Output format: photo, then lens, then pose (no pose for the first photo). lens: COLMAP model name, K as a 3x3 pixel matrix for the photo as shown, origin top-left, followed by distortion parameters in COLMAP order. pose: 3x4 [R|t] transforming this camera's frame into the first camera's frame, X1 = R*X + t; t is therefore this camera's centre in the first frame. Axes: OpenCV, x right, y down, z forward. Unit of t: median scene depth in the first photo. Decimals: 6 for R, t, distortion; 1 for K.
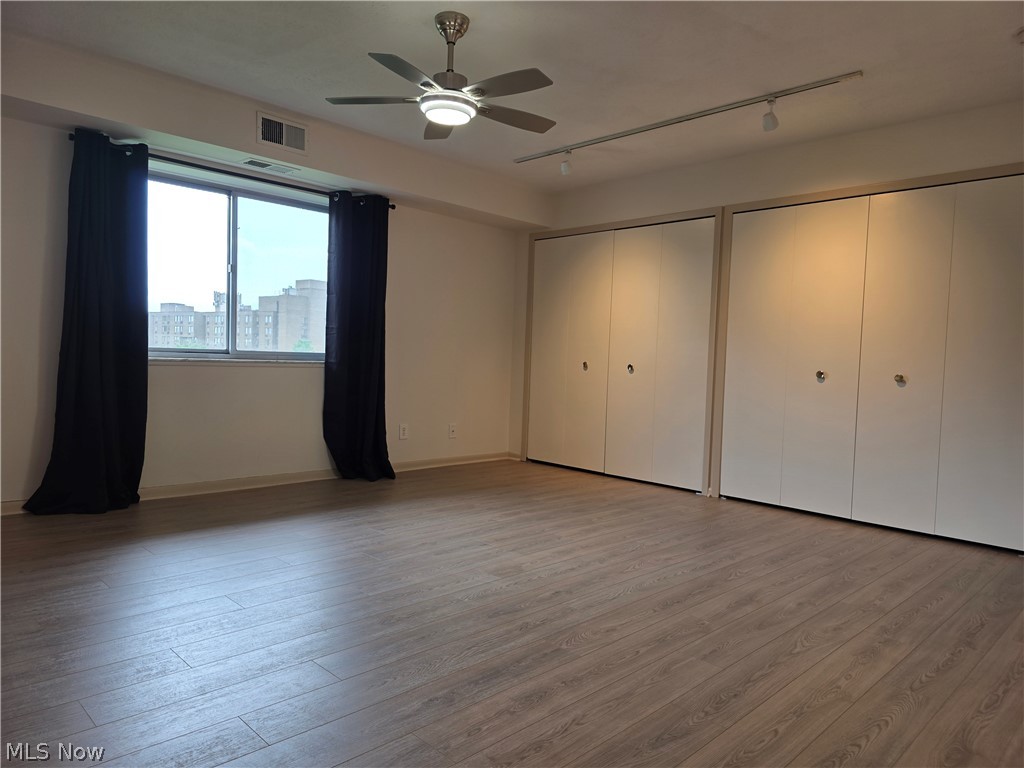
lens RADIAL K [[687.5, 0, 513.1], [0, 687.5, 382.2], [0, 0, 1]] dist [0.037127, -0.031082]
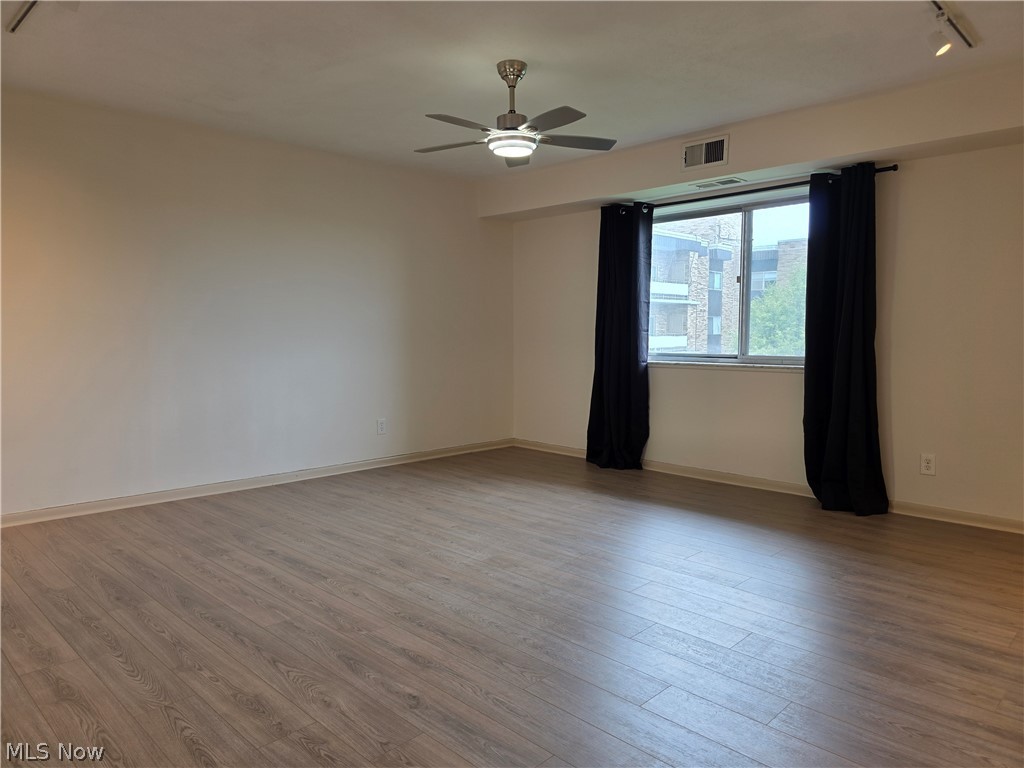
lens RADIAL K [[687.5, 0, 507.7], [0, 687.5, 388.2], [0, 0, 1]] dist [0.037127, -0.031082]
pose [[0.008640, 0.043446, -0.999018, 0.710208], [-0.041585, 0.998207, 0.043051, -0.028131], [0.999098, 0.041172, 0.010431, 0.673140]]
